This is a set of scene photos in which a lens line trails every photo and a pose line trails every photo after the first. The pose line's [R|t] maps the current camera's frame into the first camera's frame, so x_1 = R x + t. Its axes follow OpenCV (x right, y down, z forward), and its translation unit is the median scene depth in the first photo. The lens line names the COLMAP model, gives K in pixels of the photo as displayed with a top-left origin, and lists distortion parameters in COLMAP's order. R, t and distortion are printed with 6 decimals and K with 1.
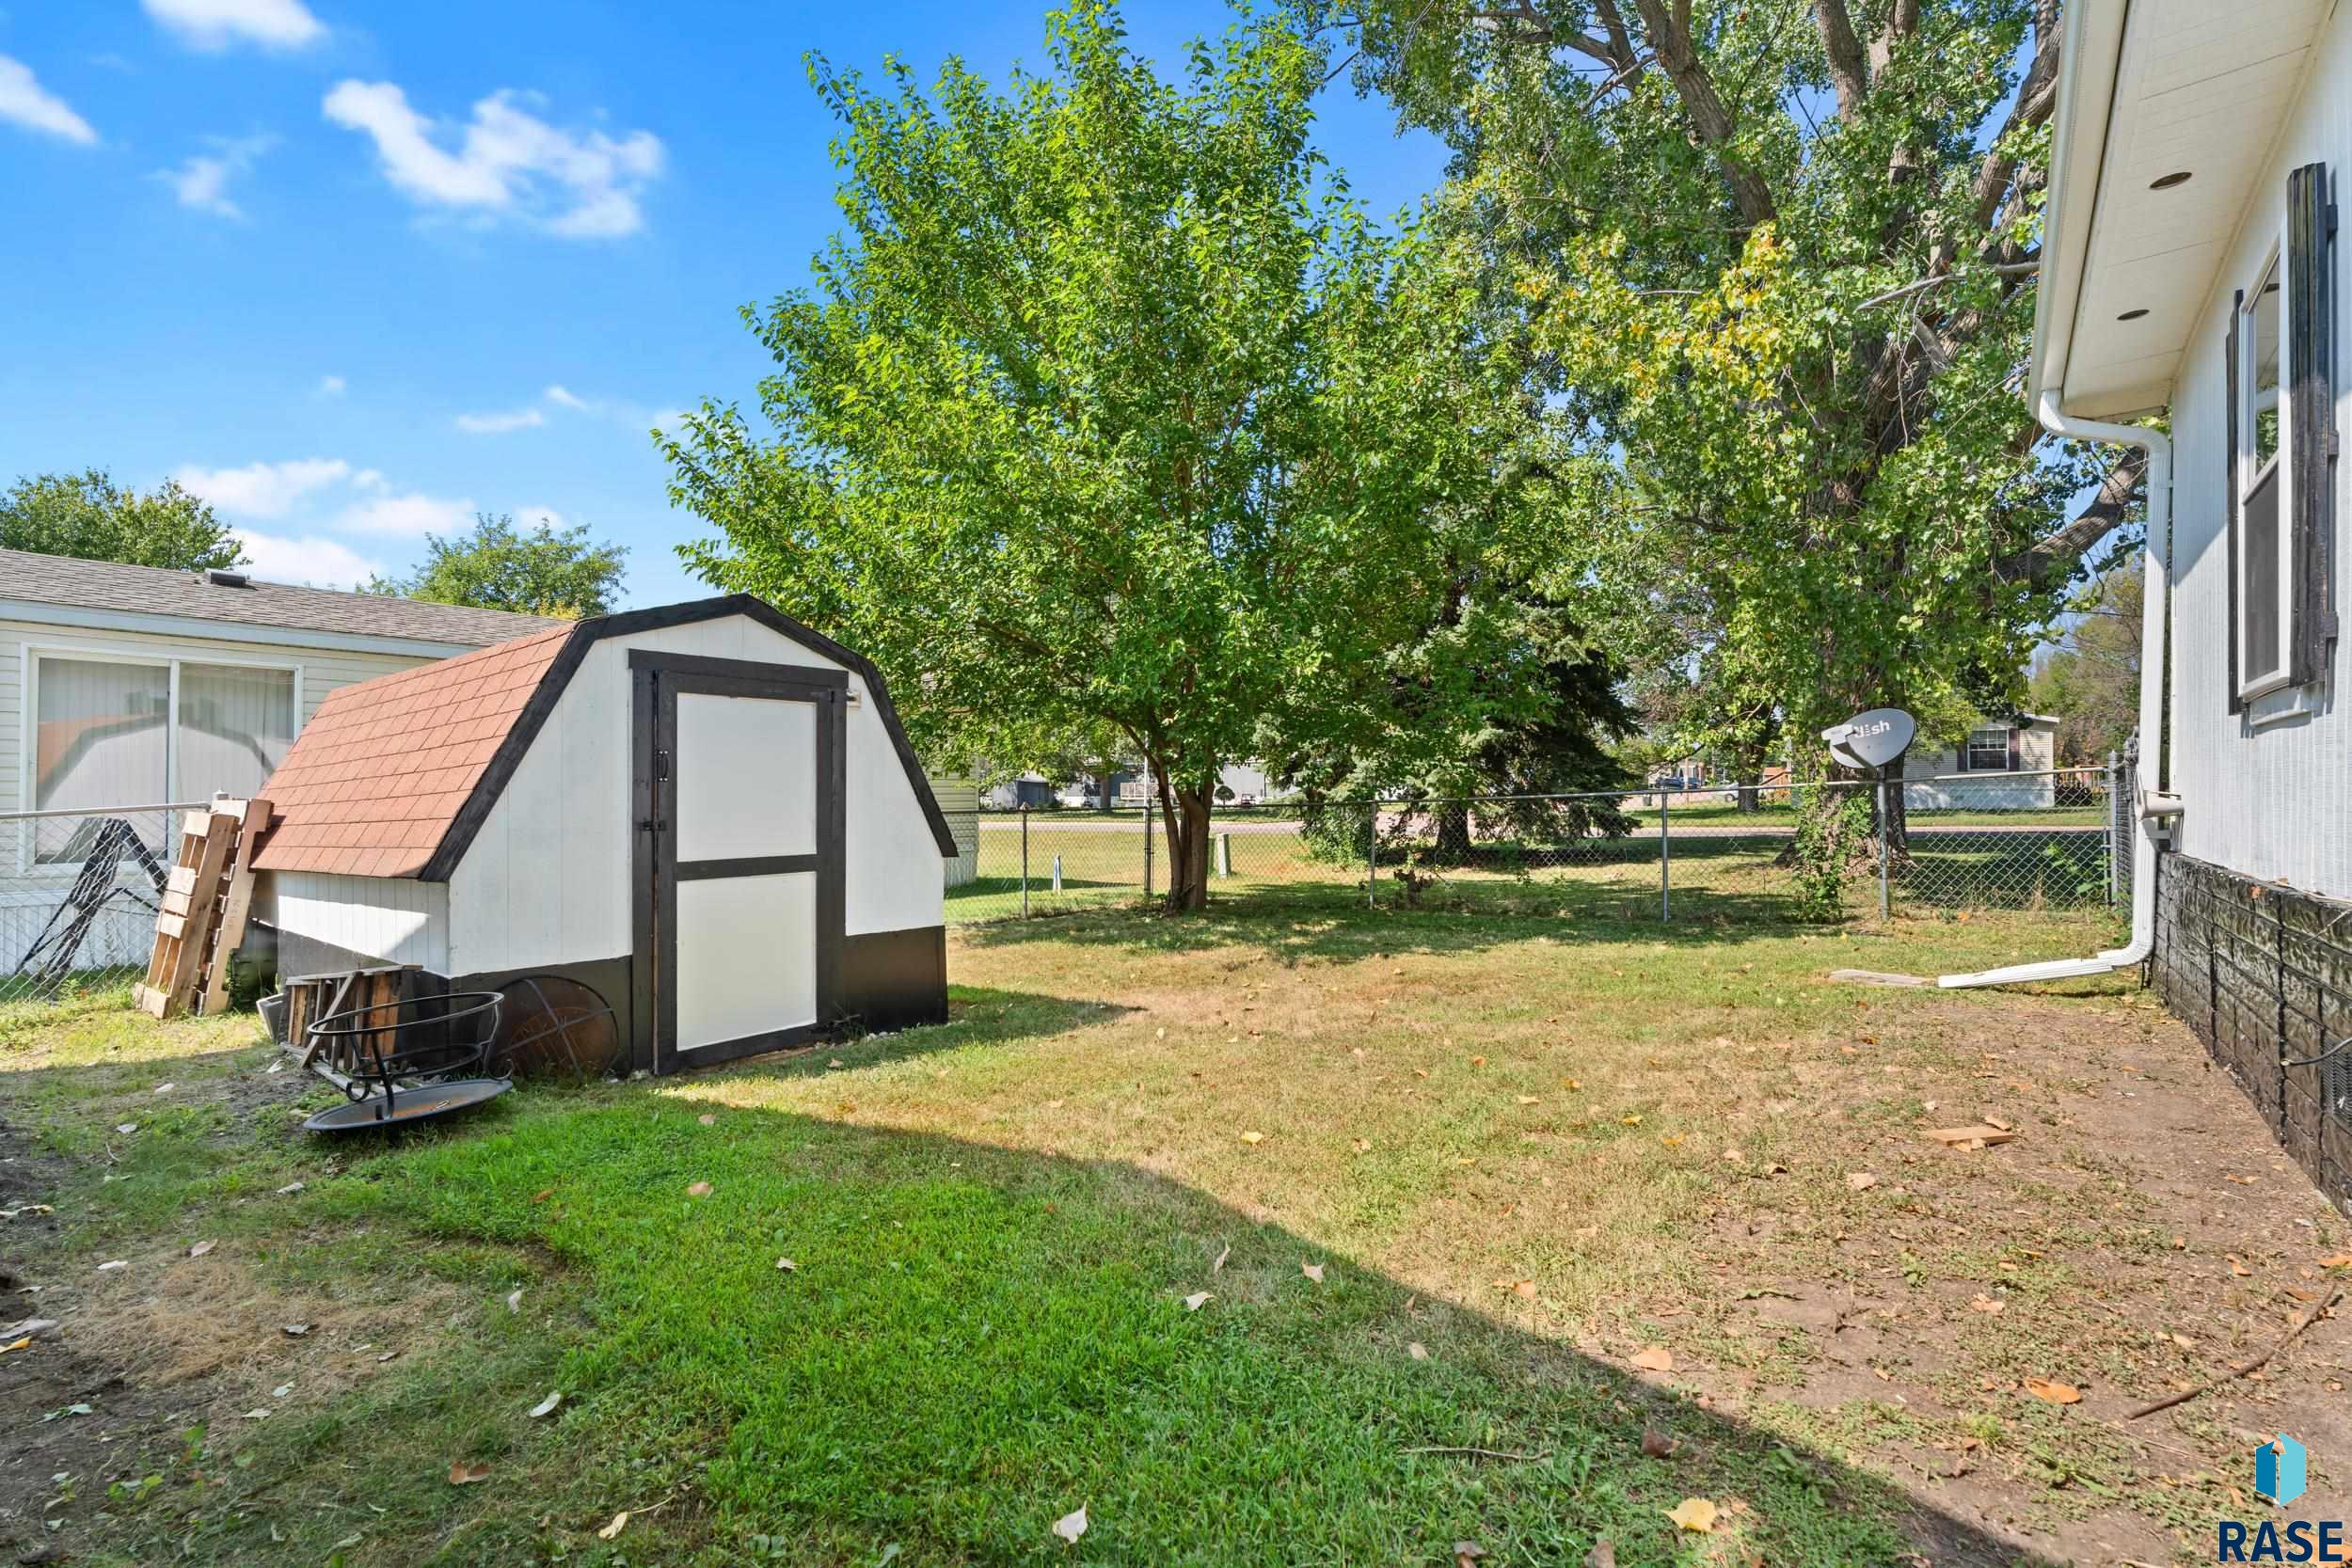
lens RADIAL K [[1058.4, 0, 1164.2], [0, 1058.4, 782.9], [0, 0, 1]] dist [0.001731, 0.000679]
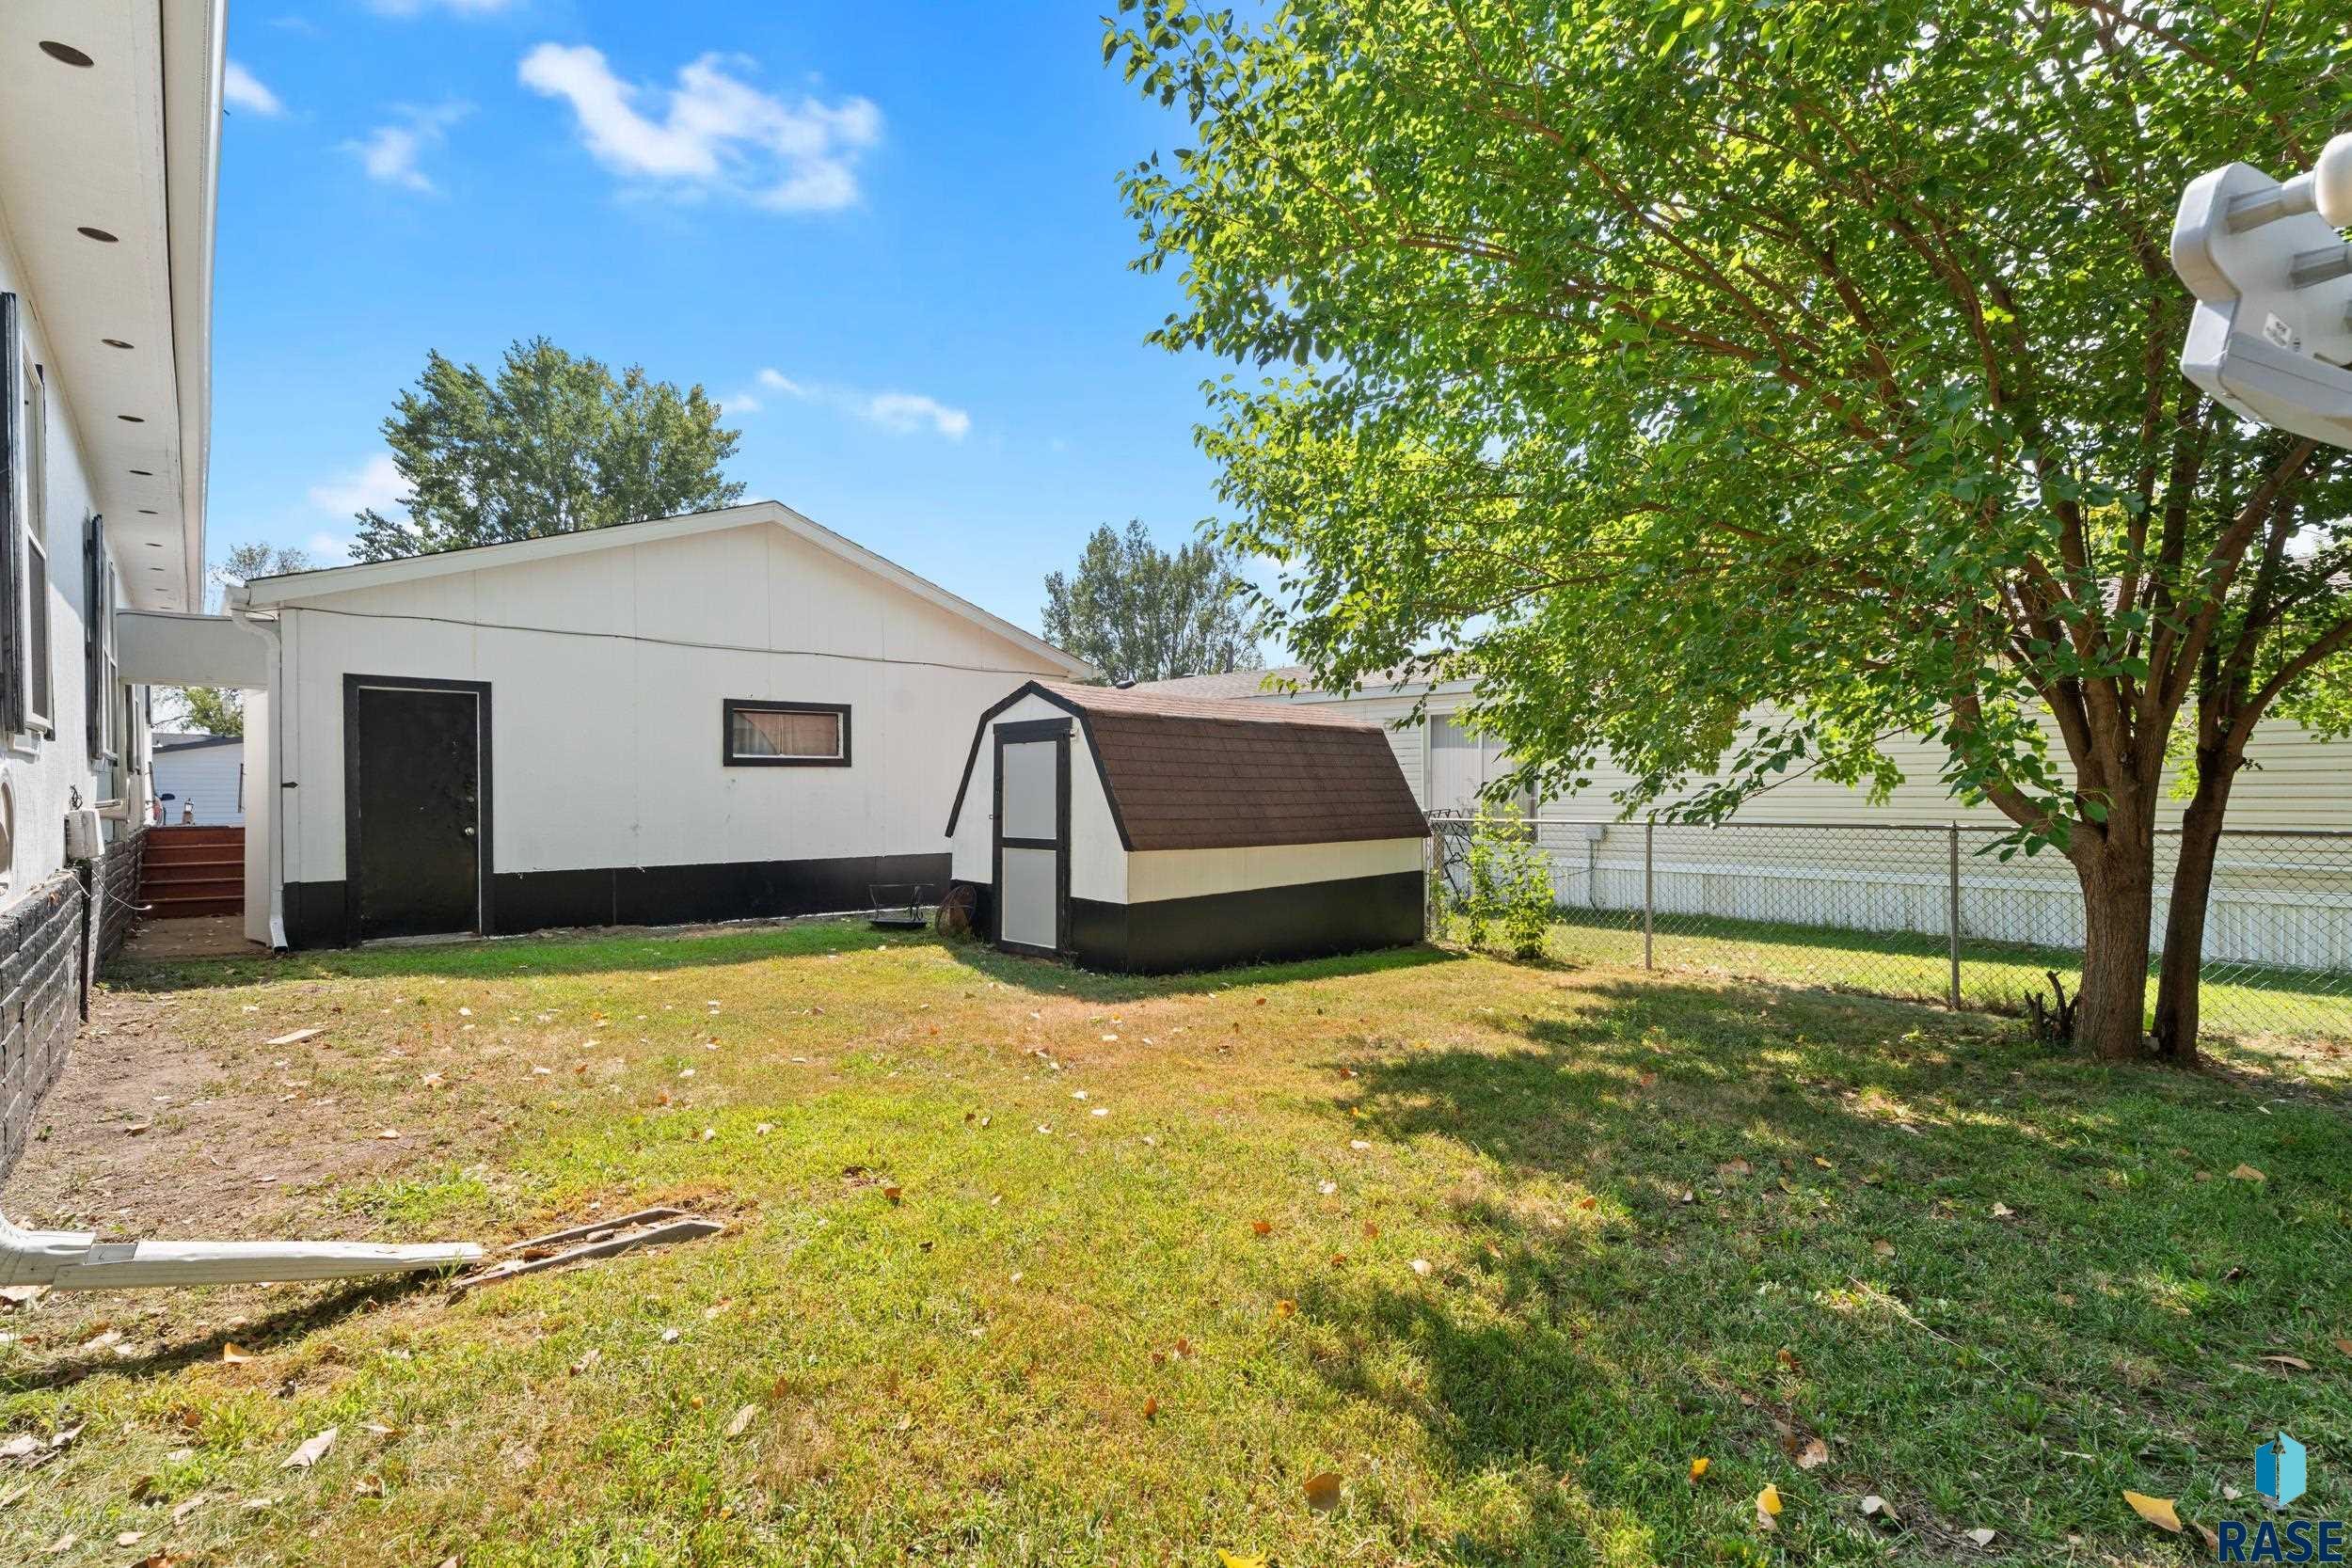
lens RADIAL K [[1058.4, 0, 1164.2], [0, 1058.4, 782.9], [0, 0, 1]] dist [0.001731, 0.000679]
pose [[-0.147788, -0.003113, -0.989014, 1.207158], [0.011785, 0.999919, -0.004909, -0.006496], [0.988949, -0.012381, -0.147739, 1.426219]]
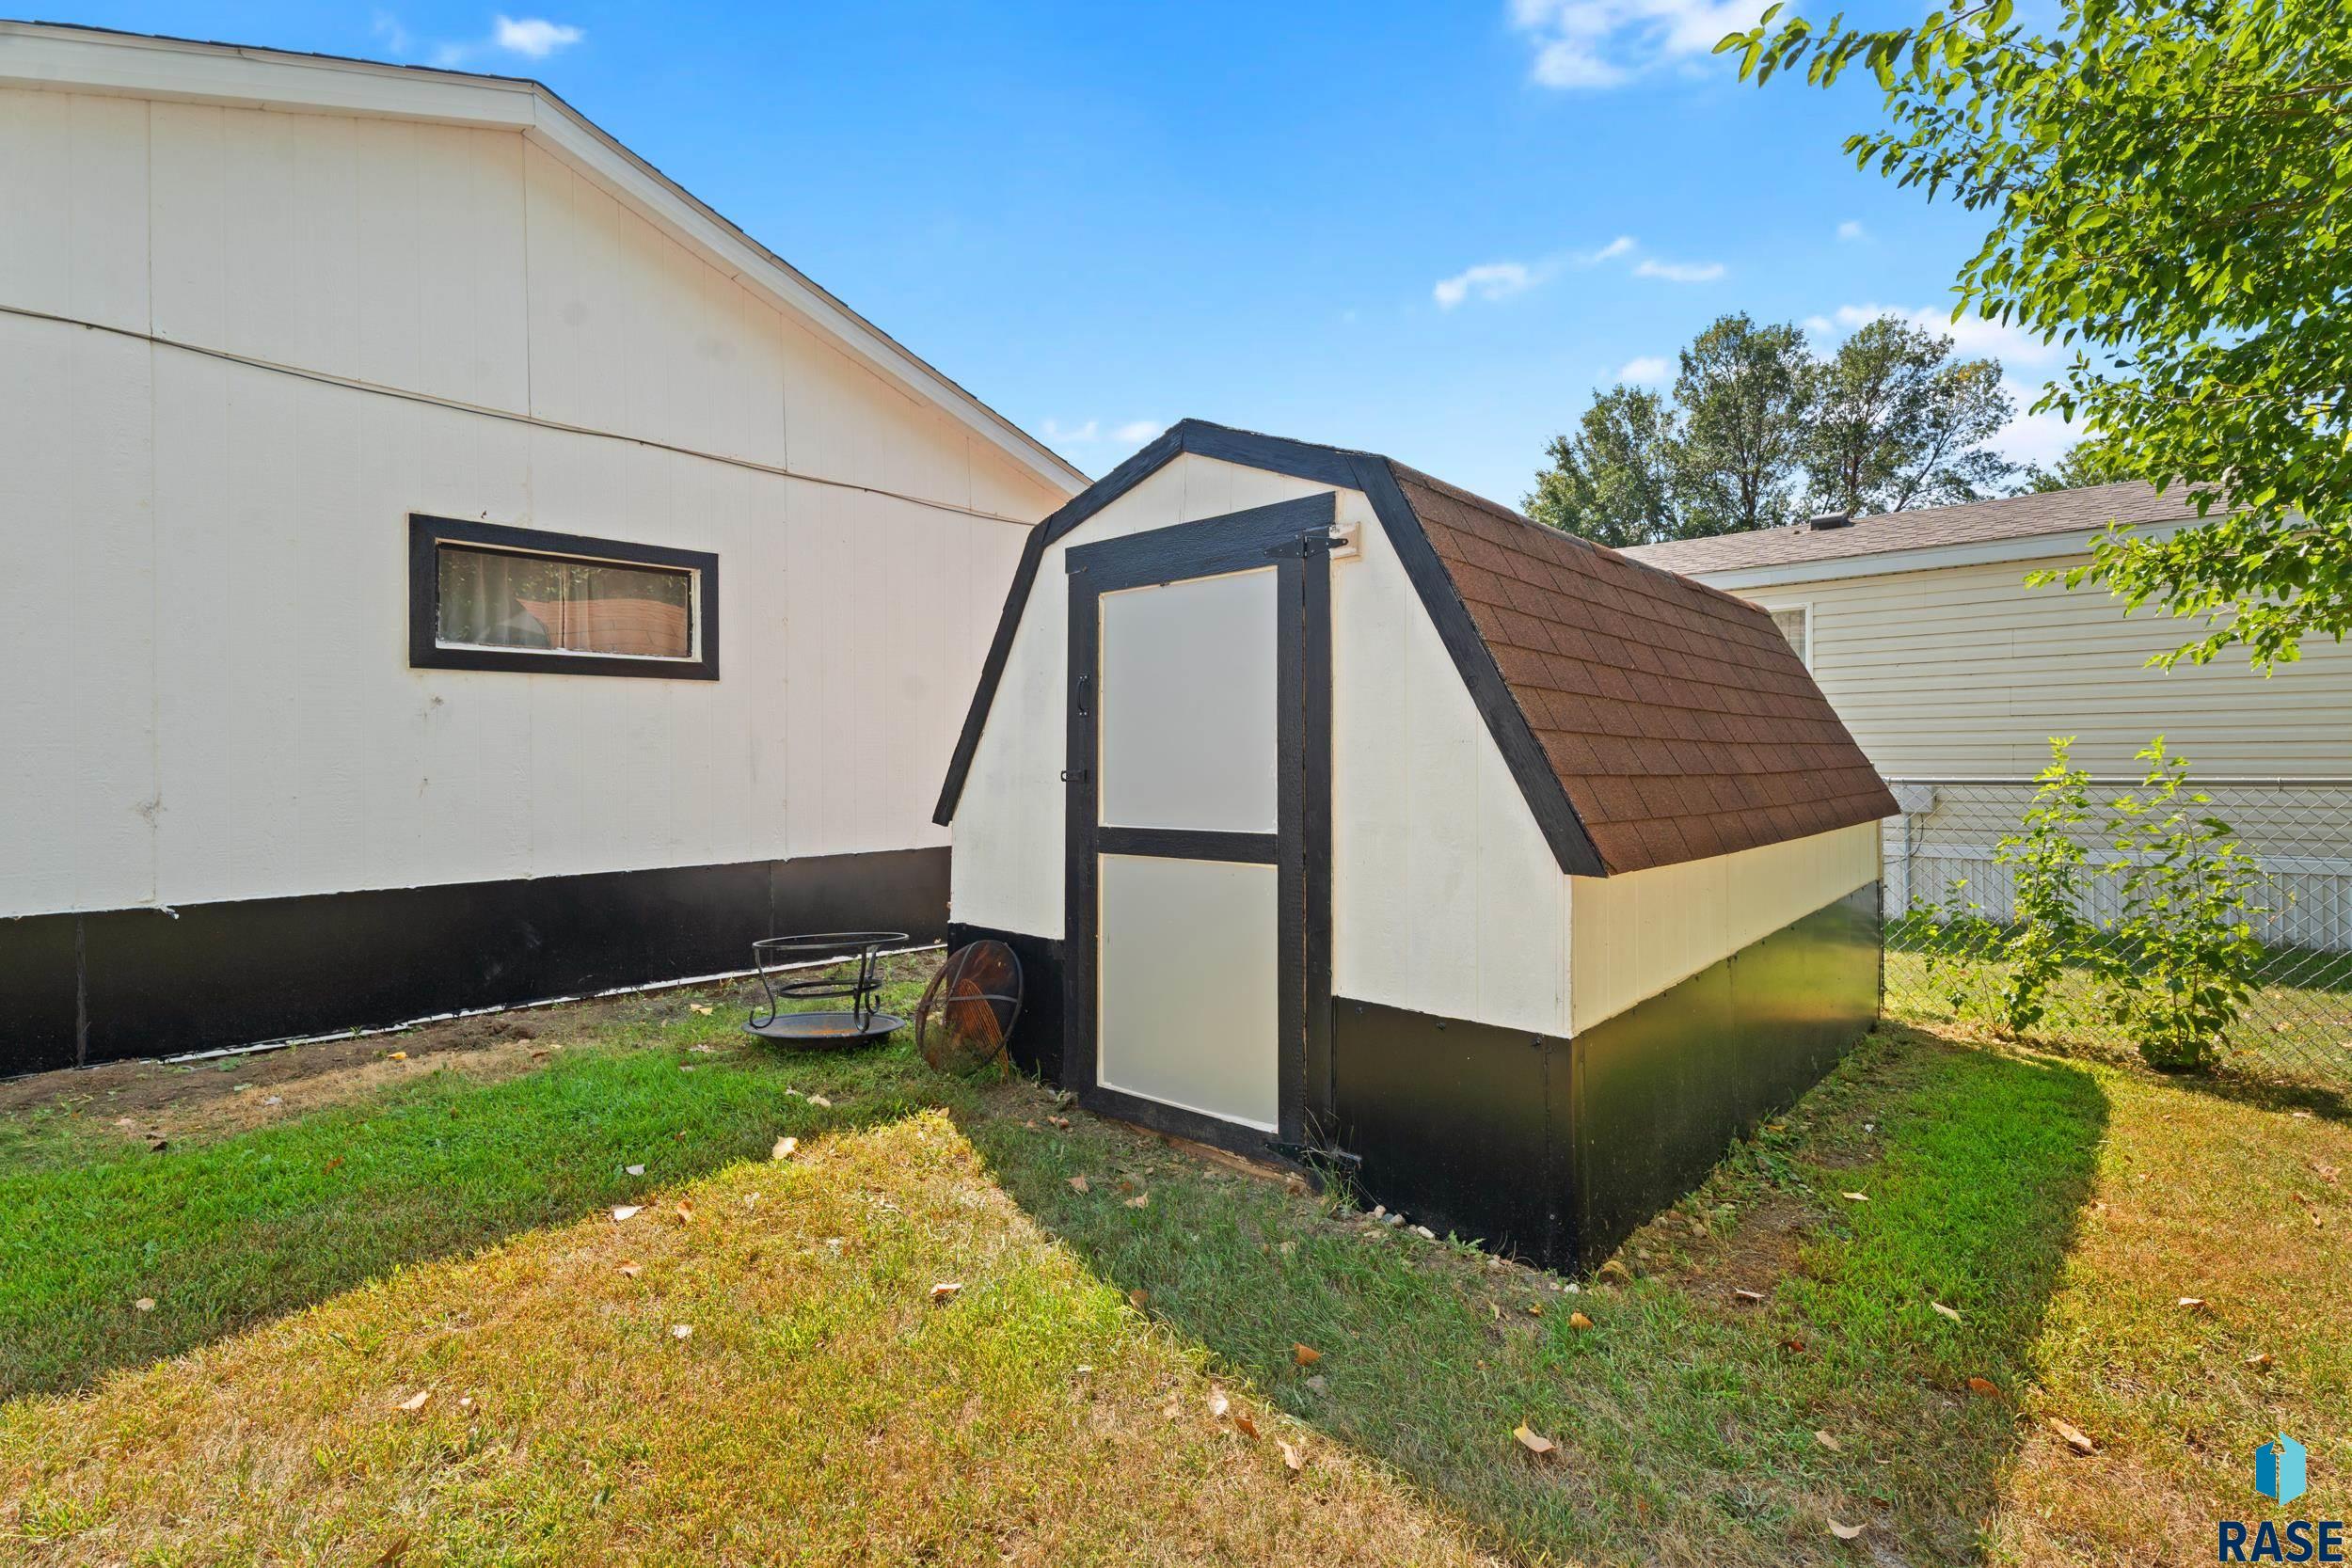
lens RADIAL K [[1053.7, 0, 1177.5], [0, 1053.7, 773.6], [0, 0, 1]] dist [0.005126, 0.000032]
pose [[-0.052842, 0.010878, -0.998544, 0.238792], [0.014203, 0.999848, 0.010140, 0.029245], [0.998502, -0.013647, -0.052988, 1.007224]]
